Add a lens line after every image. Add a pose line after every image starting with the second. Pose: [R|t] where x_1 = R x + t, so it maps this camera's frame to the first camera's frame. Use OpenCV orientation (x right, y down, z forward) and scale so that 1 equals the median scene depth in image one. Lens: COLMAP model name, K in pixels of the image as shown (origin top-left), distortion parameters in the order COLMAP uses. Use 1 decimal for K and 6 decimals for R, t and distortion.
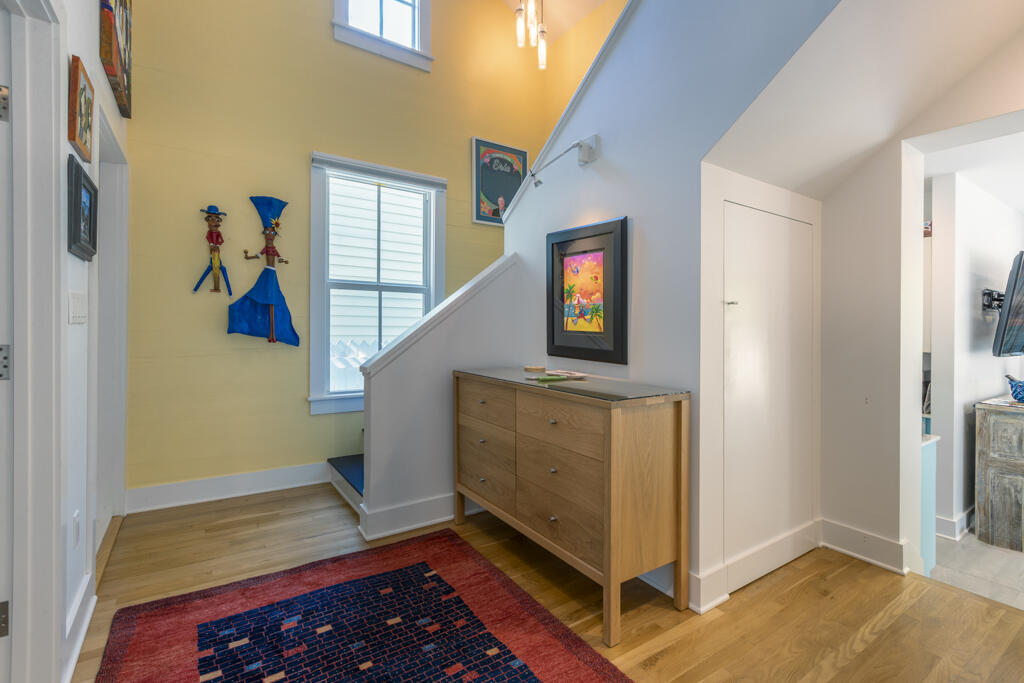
lens RADIAL K [[475.4, 0, 519.5], [0, 475.4, 320.4], [0, 0, 1]] dist [-0.004351, 0.001958]
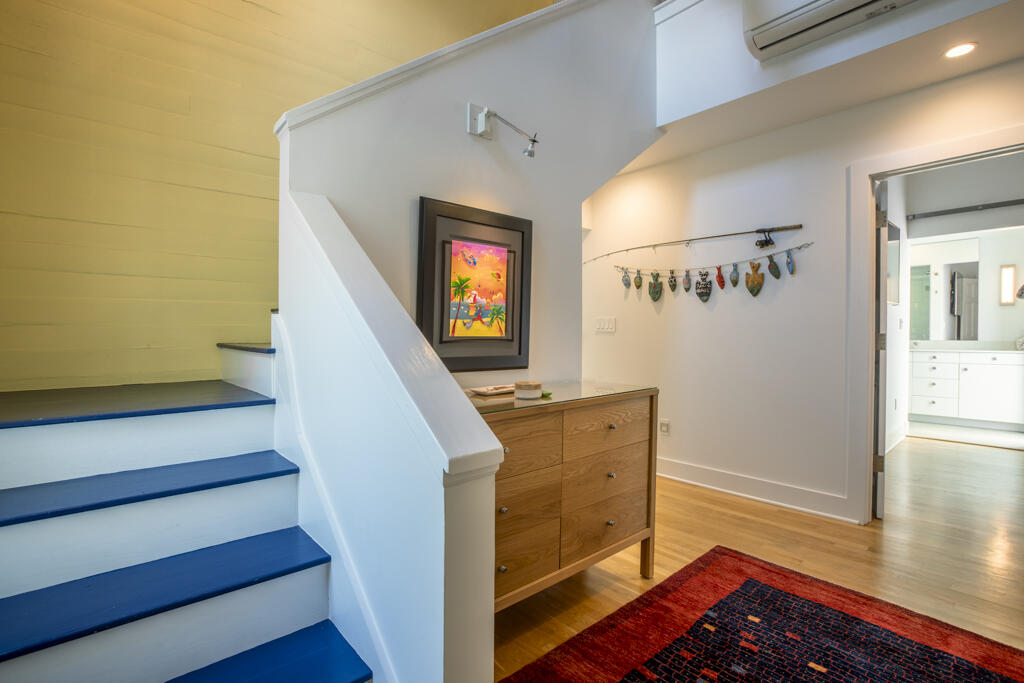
lens RADIAL K [[475.4, 0, 531.1], [0, 475.4, 334.0], [0, 0, 1]] dist [-0.004351, 0.001958]
pose [[-0.140258, -0.031734, 0.989606, -0.720074], [-0.015378, 0.999436, 0.029869, -0.008388], [-0.989996, -0.011029, -0.140667, 1.058202]]
